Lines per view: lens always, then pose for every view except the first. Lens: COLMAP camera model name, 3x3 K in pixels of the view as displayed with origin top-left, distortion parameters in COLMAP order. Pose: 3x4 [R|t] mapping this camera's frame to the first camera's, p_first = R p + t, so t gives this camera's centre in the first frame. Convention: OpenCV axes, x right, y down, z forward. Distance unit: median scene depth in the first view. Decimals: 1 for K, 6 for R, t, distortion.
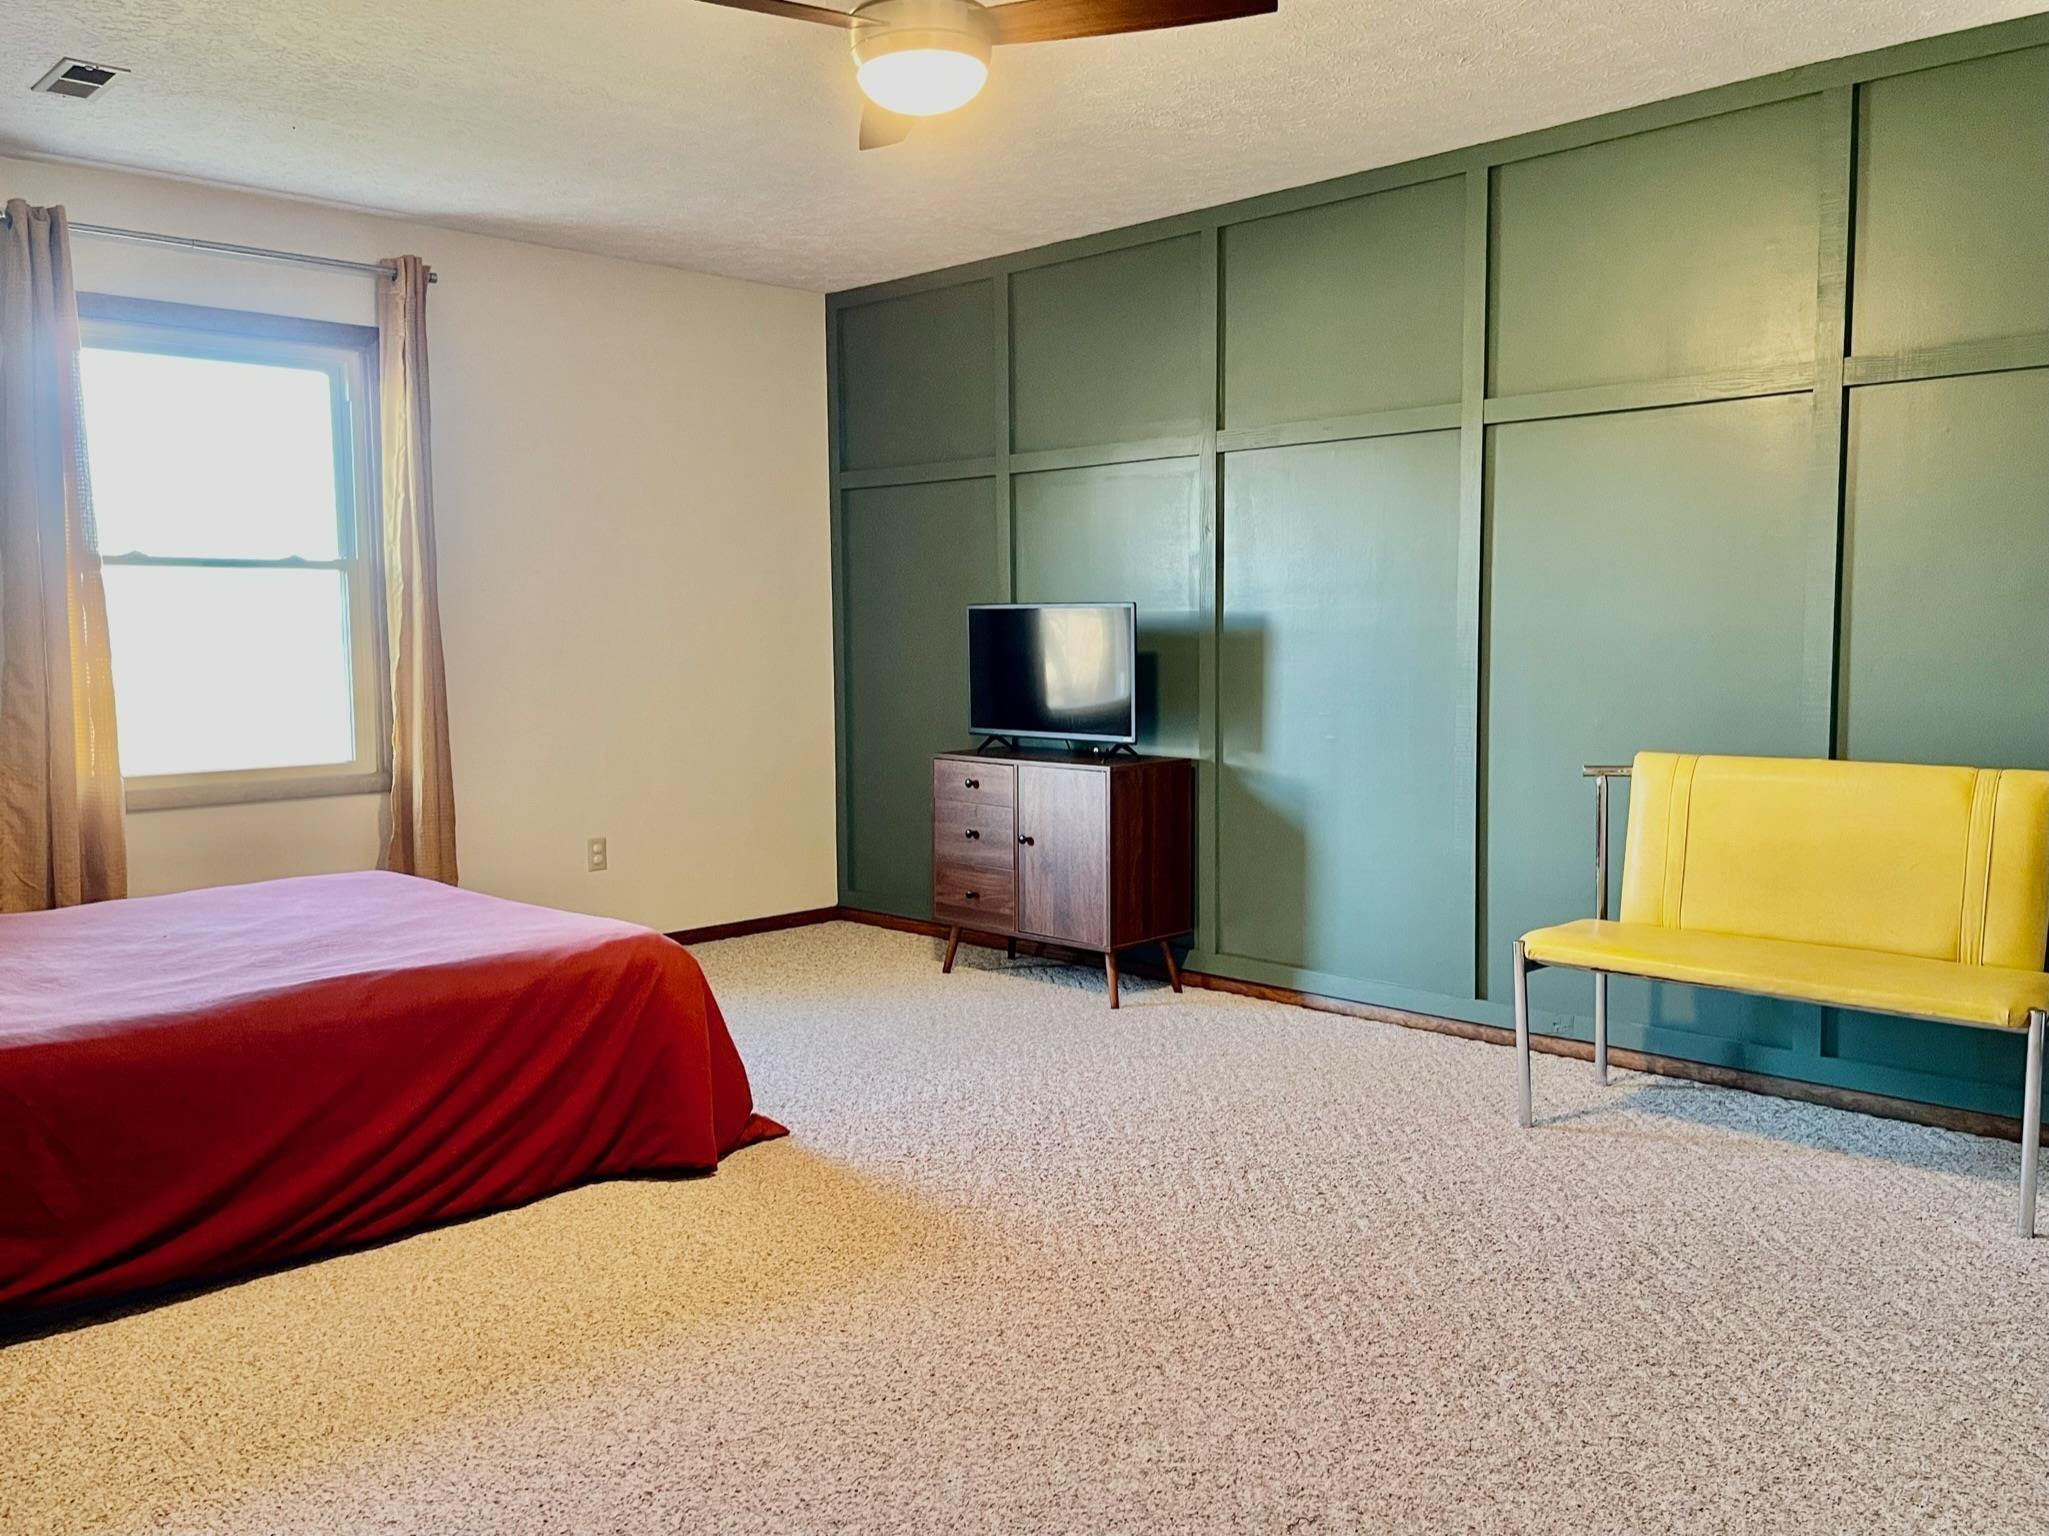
lens RADIAL K [[1668.9, 0, 1027.1], [0, 1668.9, 764.4], [0, 0, 1]] dist [0.006046, -0.000018]
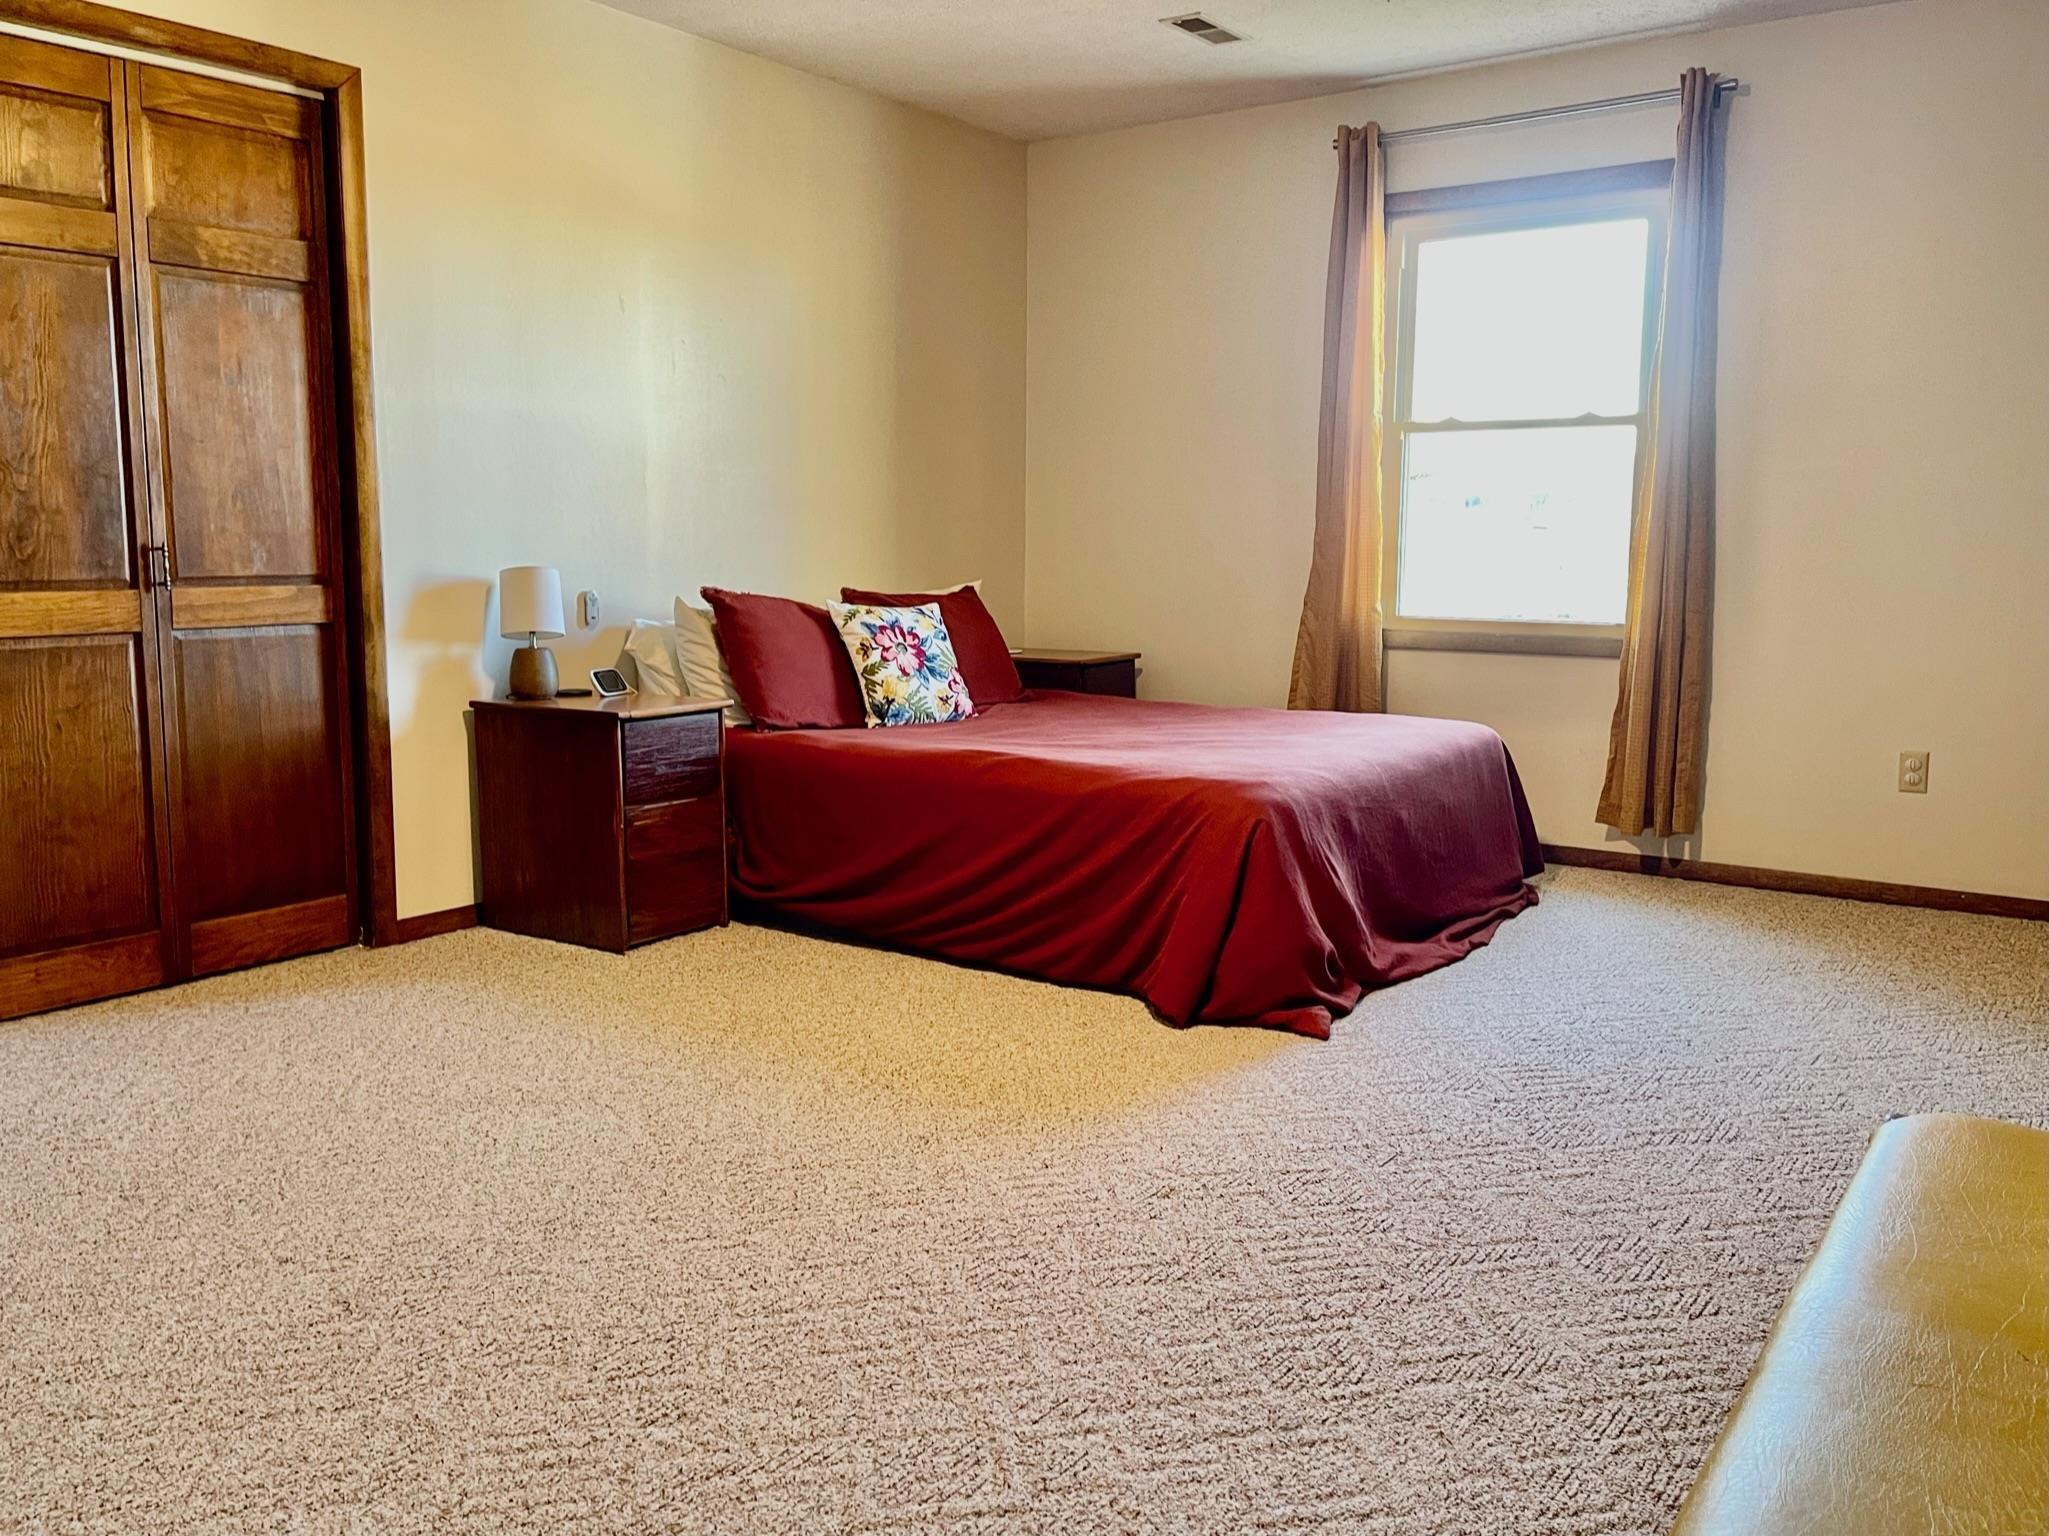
lens RADIAL K [[1668.9, 0, 1025.3], [0, 1668.9, 768.2], [0, 0, 1]] dist [0.006046, -0.000018]
pose [[0.131180, 0.148287, -0.980205, 0.565668], [-0.083445, 0.986892, 0.138131, -0.026734], [0.987840, 0.063673, 0.141835, 0.576825]]
